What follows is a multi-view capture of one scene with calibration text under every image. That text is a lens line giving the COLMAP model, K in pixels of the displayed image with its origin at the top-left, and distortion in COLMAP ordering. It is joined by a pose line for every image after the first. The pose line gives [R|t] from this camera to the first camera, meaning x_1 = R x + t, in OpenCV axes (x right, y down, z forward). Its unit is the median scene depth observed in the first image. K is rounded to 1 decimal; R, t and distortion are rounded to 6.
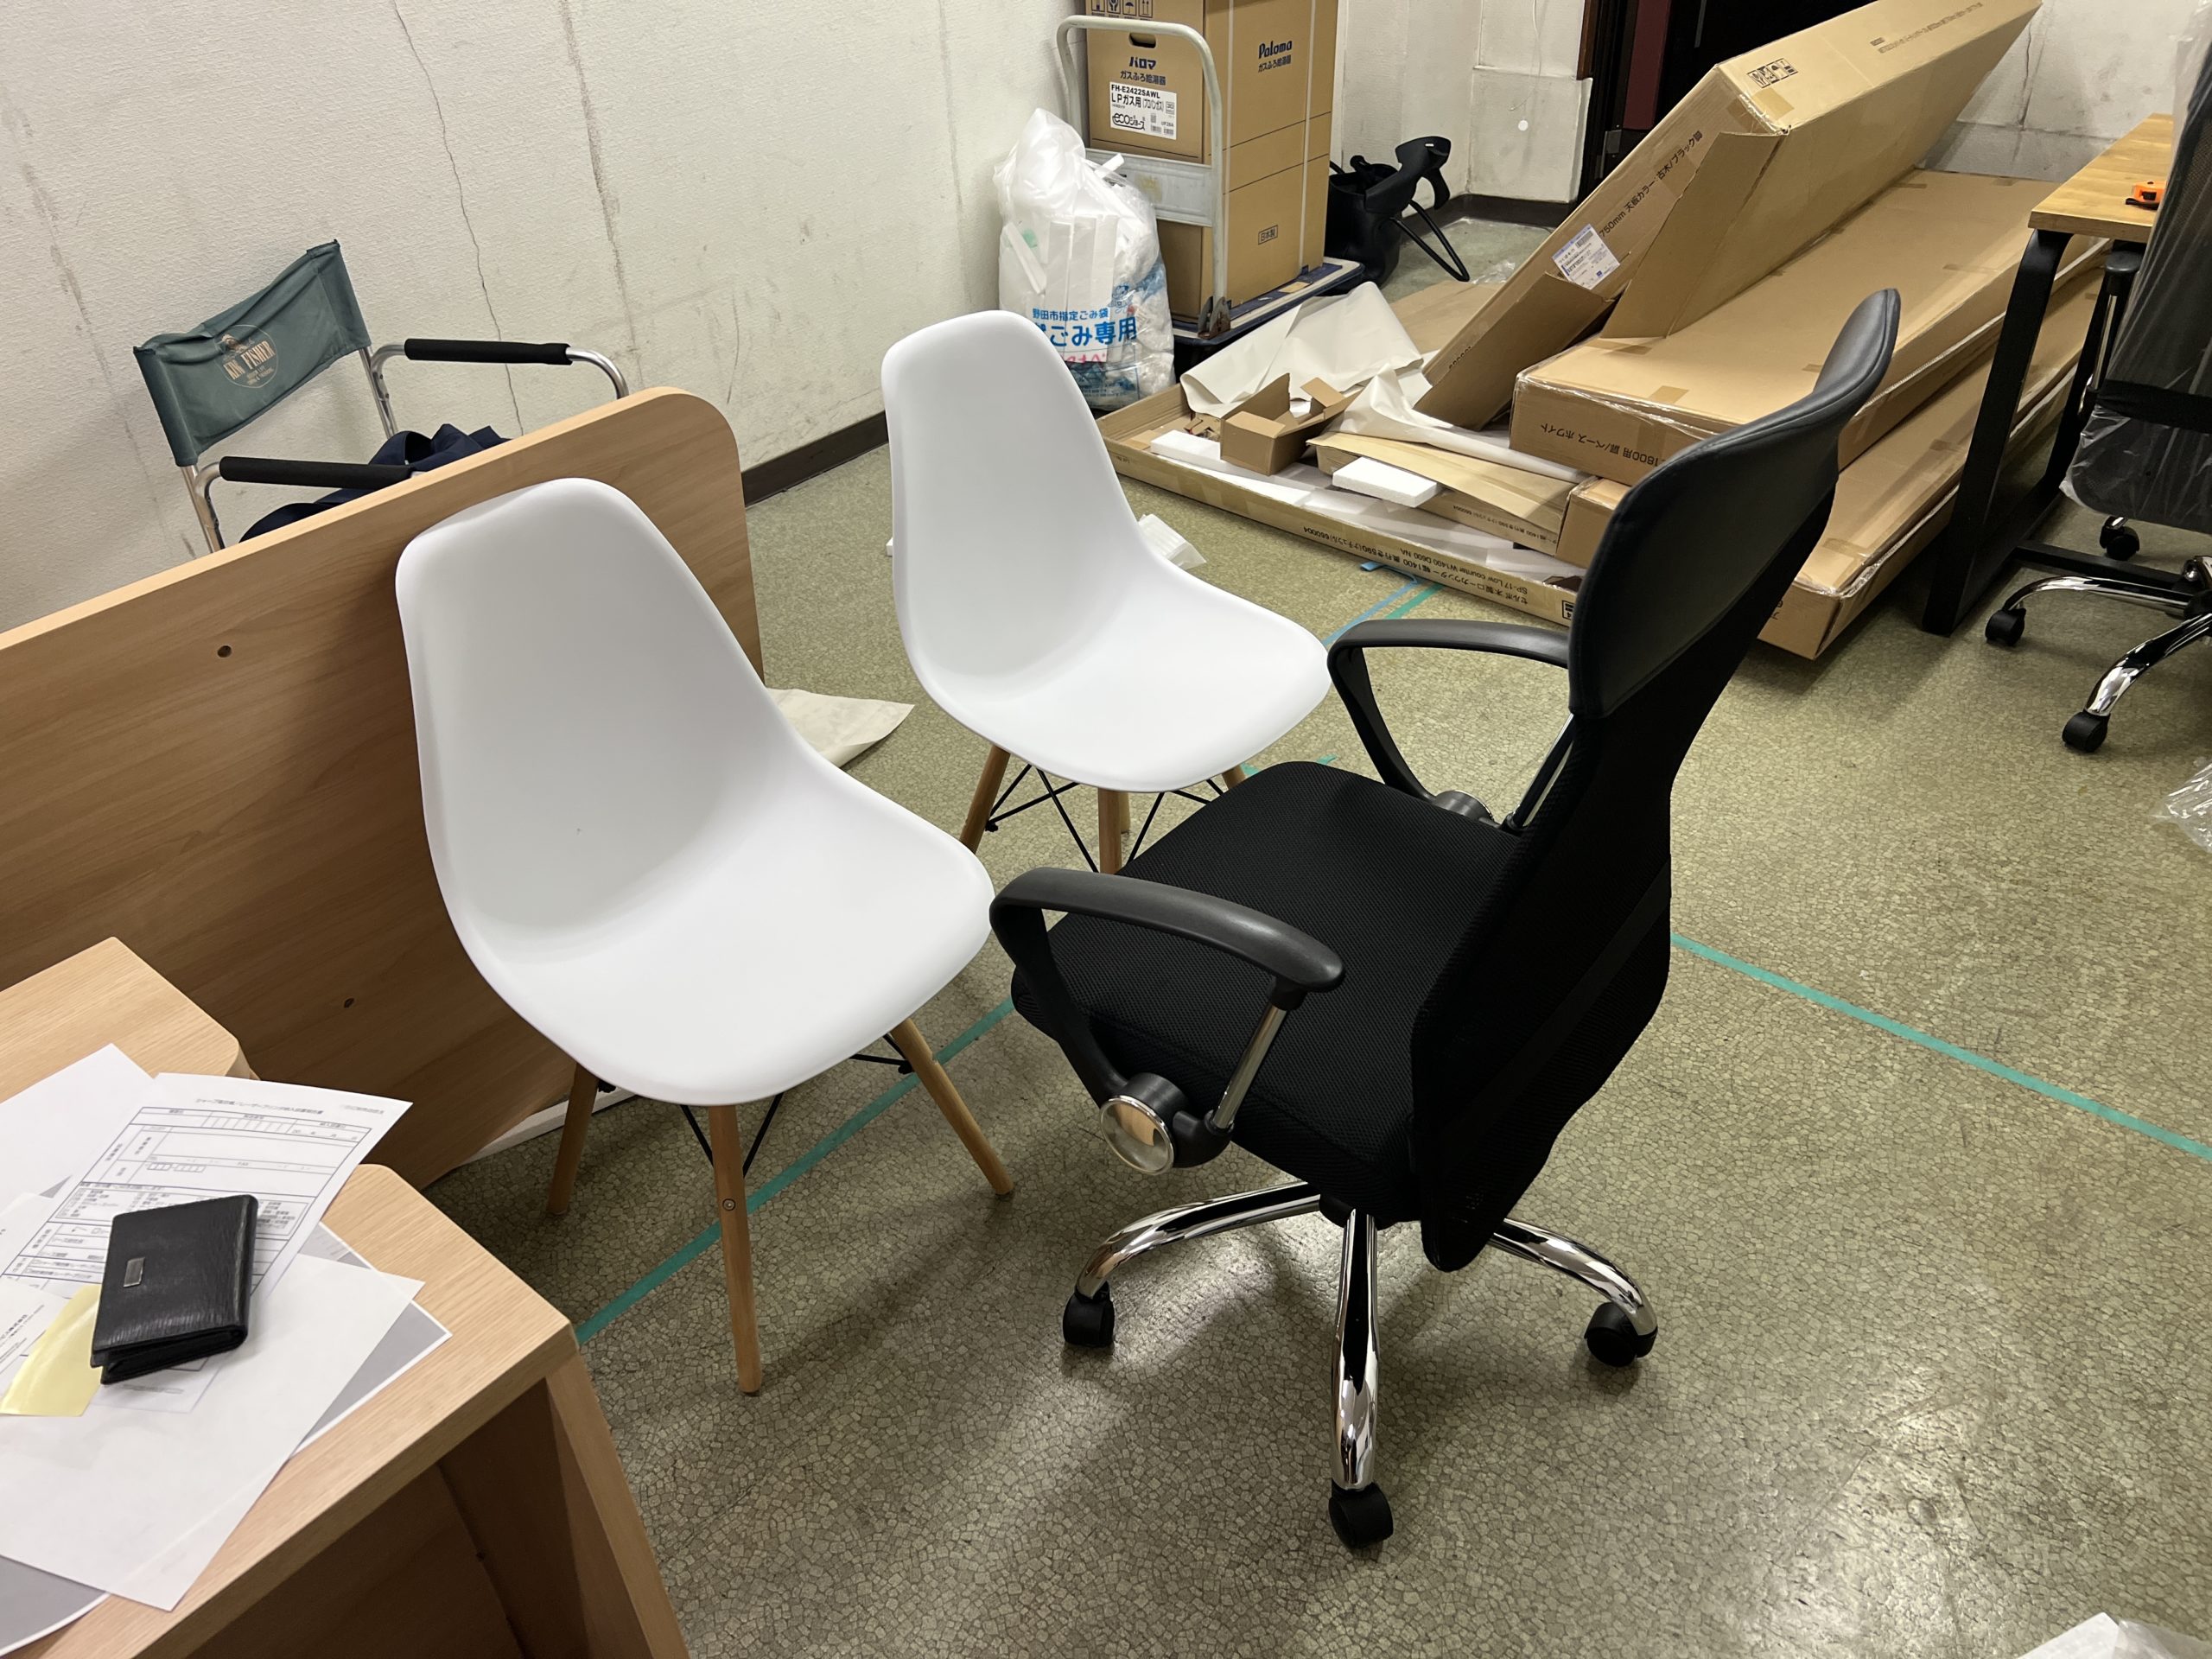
lens RADIAL K [[1668.3, 0, 1100.1], [0, 1668.3, 840.9], [0, 0, 1]] dist [0.031734, -0.044072]
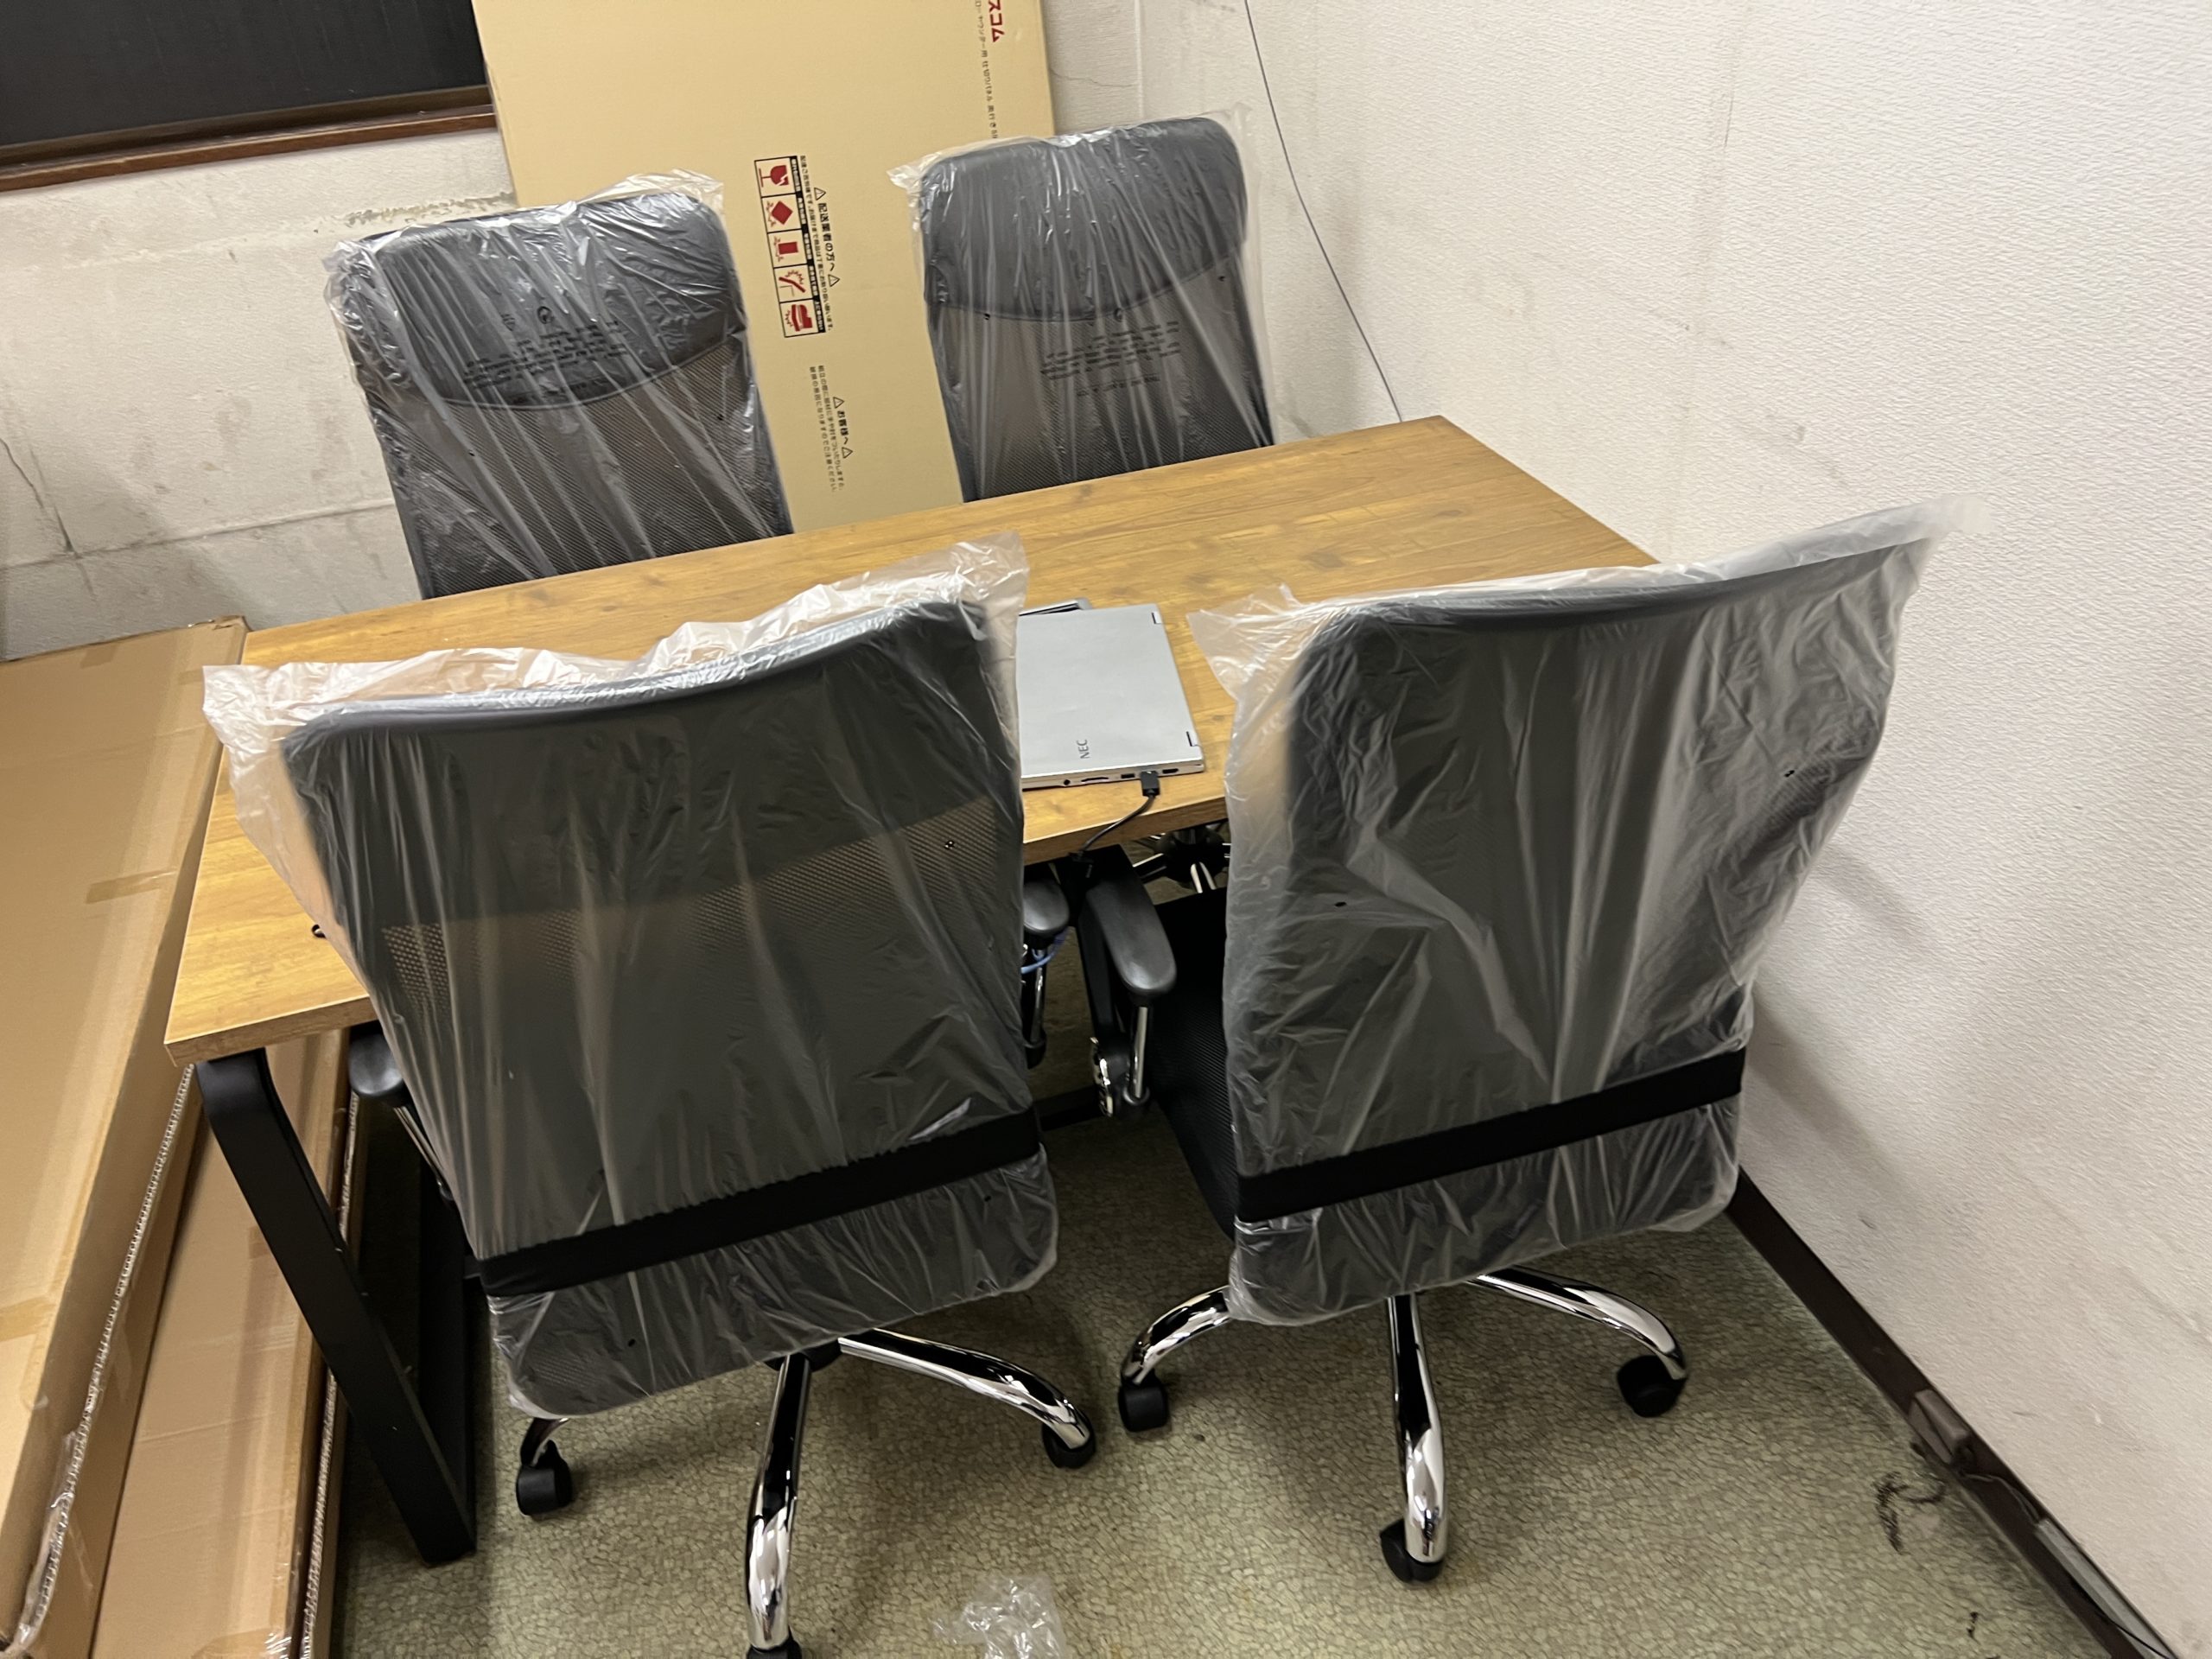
lens RADIAL K [[1668.3, 0, 1086.5], [0, 1668.3, 850.1], [0, 0, 1]] dist [0.031734, -0.044072]
pose [[0.532778, -0.465204, 0.706918, 0.330351], [0.539877, 0.830121, 0.139396, -0.291970], [-0.651675, 0.307382, 0.693424, 0.401580]]
